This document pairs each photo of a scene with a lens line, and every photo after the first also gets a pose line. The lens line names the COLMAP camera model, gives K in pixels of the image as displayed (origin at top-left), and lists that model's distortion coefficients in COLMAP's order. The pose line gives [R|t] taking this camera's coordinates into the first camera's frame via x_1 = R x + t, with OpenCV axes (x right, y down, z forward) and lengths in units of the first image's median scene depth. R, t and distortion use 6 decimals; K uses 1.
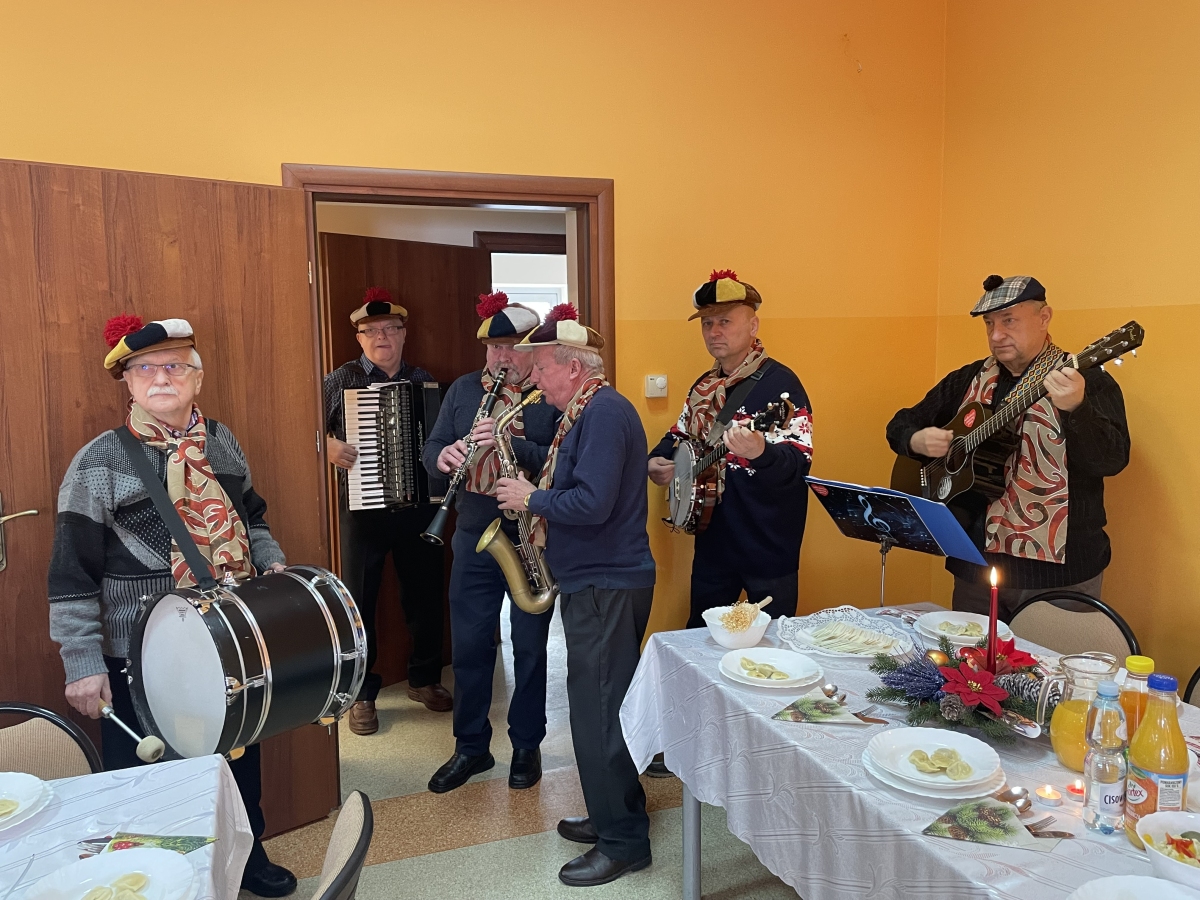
lens RADIAL K [[931.3, 0, 597.9], [0, 931.3, 439.1], [0, 0, 1]] dist [0.034716, -0.060722]
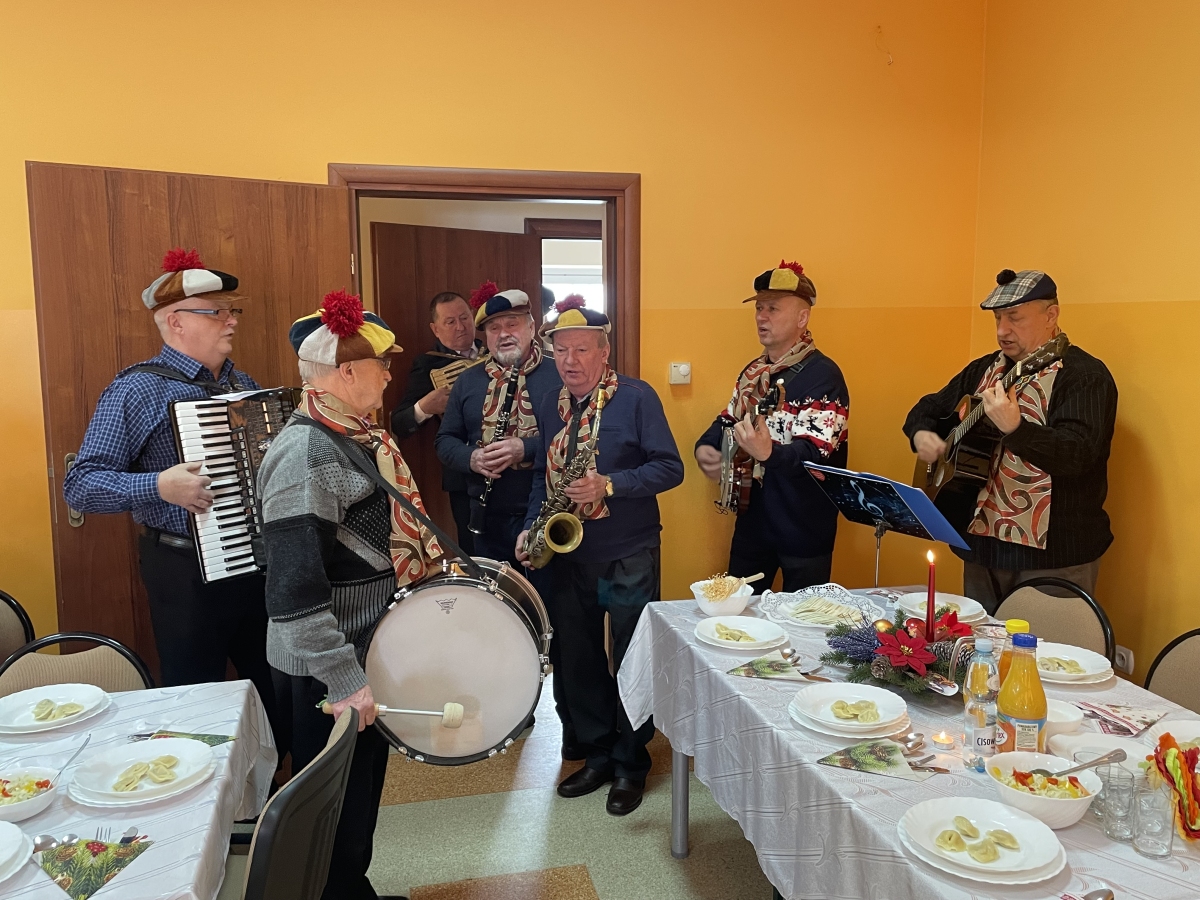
lens RADIAL K [[989.3, 0, 600.0], [0, 989.3, 450.0], [0, 0, 1]] dist [0.010447, -0.007316]
pose [[0.995072, 0.022189, -0.096642, 0.115691], [-0.019823, 0.999481, 0.025378, 0.003723], [0.097155, -0.023337, 0.994996, -0.151040]]
